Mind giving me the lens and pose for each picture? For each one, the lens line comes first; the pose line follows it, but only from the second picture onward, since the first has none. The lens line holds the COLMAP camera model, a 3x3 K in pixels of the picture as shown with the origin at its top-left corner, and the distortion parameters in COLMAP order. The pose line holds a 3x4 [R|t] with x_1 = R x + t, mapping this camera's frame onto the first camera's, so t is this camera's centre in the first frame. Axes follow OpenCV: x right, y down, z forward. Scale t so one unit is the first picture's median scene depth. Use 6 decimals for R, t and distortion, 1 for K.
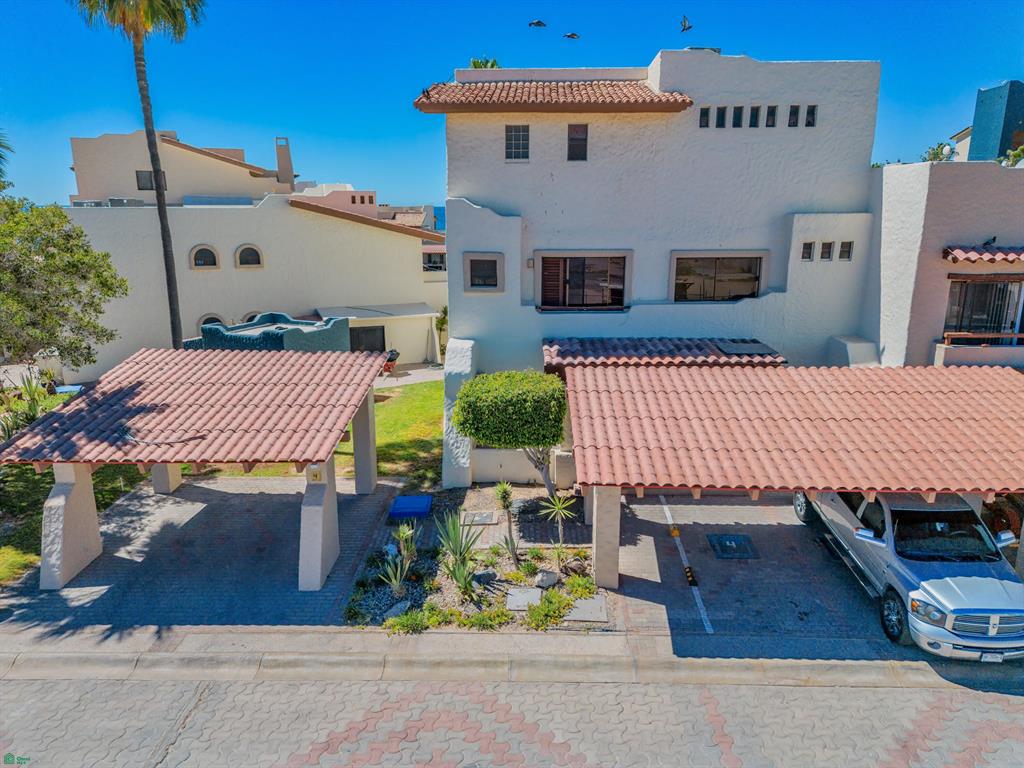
lens RADIAL K [[732.6, 0, 512.0], [0, 732.6, 384.0], [0, 0, 1]] dist [0.049157, -0.034134]
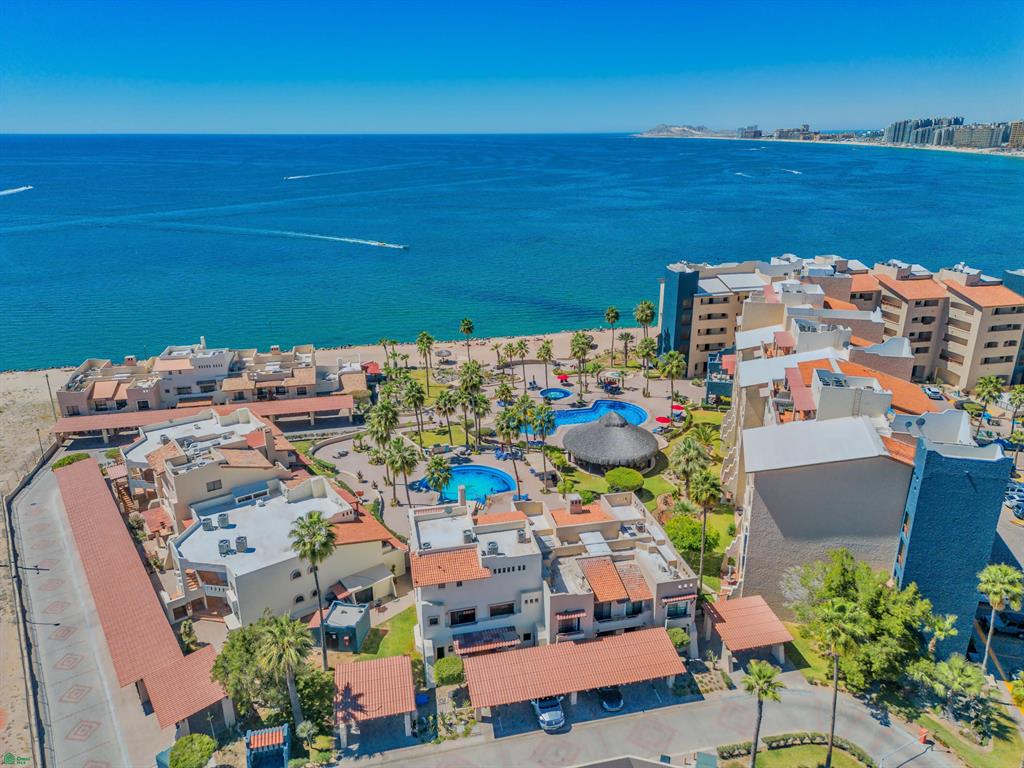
lens RADIAL K [[726.5, 0, 512.0], [0, 726.5, 384.0], [0, 0, 1]] dist [0.058763, -0.042974]
pose [[0.970302, -0.083920, 0.226873, -0.466554], [0.064825, 0.993797, 0.090356, -1.953869], [-0.233049, -0.072966, 0.969724, -2.904440]]
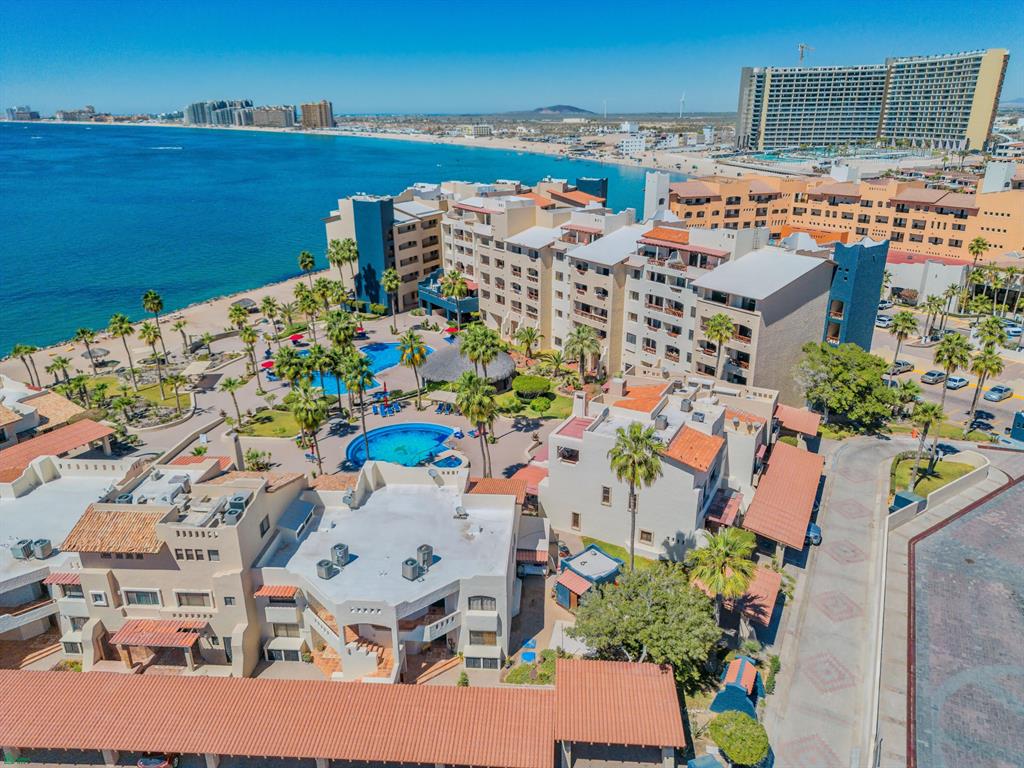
lens RADIAL K [[732.6, 0, 512.0], [0, 732.6, 384.0], [0, 0, 1]] dist [0.049157, -0.034134]
pose [[0.451043, -0.314954, 0.835083, -3.611240], [0.228334, 0.945247, 0.233176, -2.007790], [-0.862800, 0.085506, 0.498262, 0.145899]]
